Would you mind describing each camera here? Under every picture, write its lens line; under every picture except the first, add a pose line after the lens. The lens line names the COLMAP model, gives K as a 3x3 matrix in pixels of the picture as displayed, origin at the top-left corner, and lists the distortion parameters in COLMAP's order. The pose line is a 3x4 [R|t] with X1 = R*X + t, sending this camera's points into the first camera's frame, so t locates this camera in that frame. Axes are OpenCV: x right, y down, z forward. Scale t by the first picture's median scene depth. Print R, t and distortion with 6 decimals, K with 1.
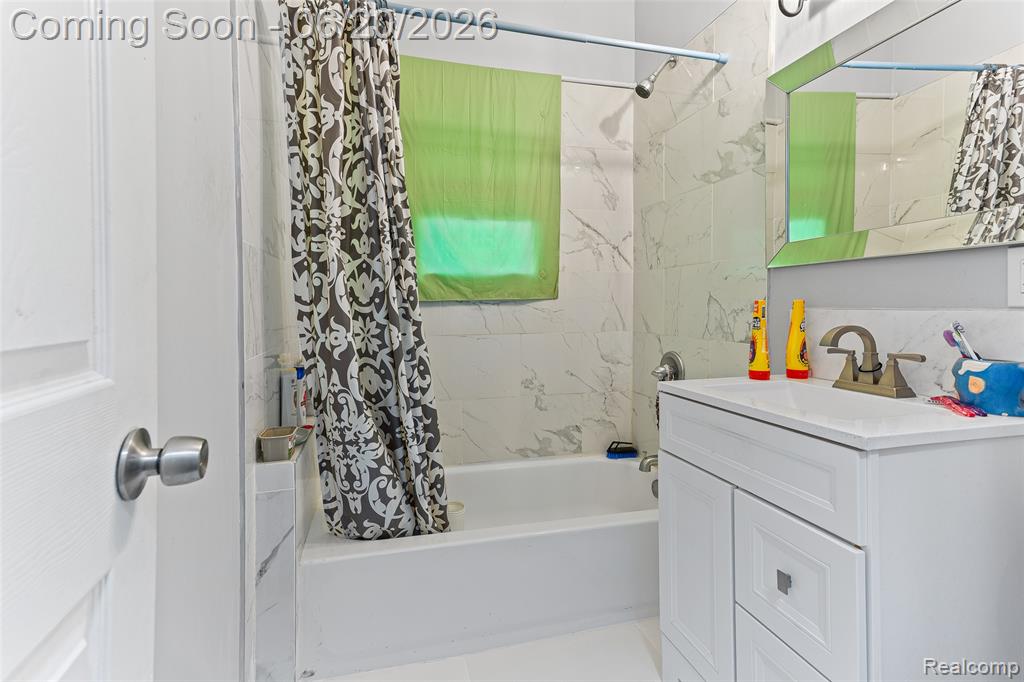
lens RADIAL K [[492.8, 0, 513.5], [0, 492.8, 309.5], [0, 0, 1]] dist [0.016853, 0.001134]
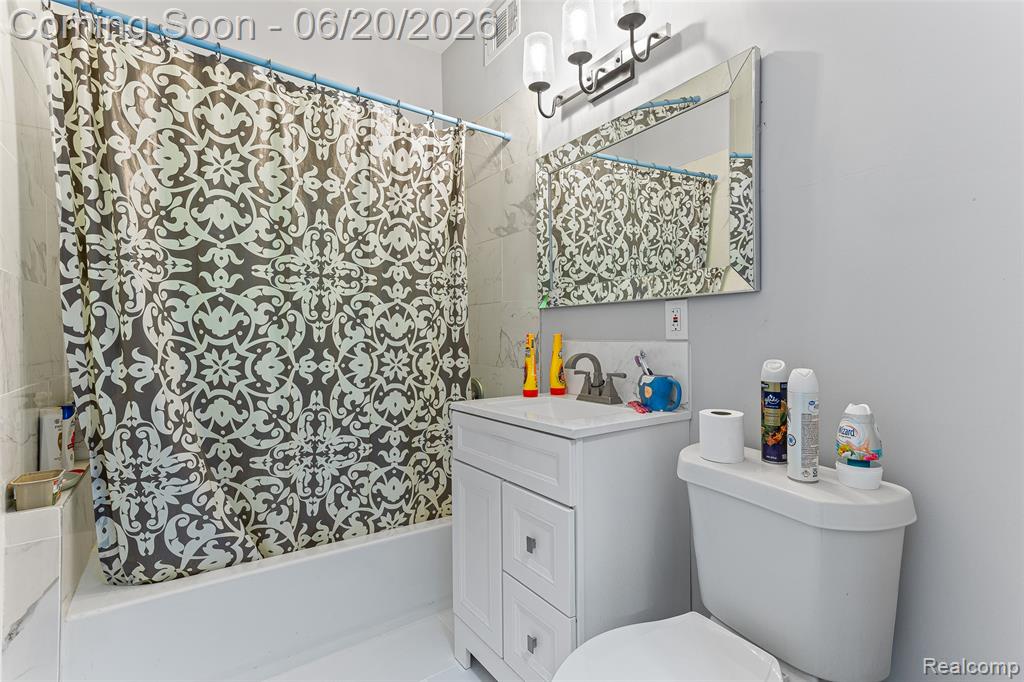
lens RADIAL K [[489.1, 0, 511.4], [0, 489.1, 338.4], [0, 0, 1]] dist [0.012833, 0.016914]
pose [[0.944577, 0.002696, 0.328278, 0.039344], [-0.000300, 0.999973, -0.007349, 0.001389], [-0.328289, 0.006843, 0.944552, -0.157003]]
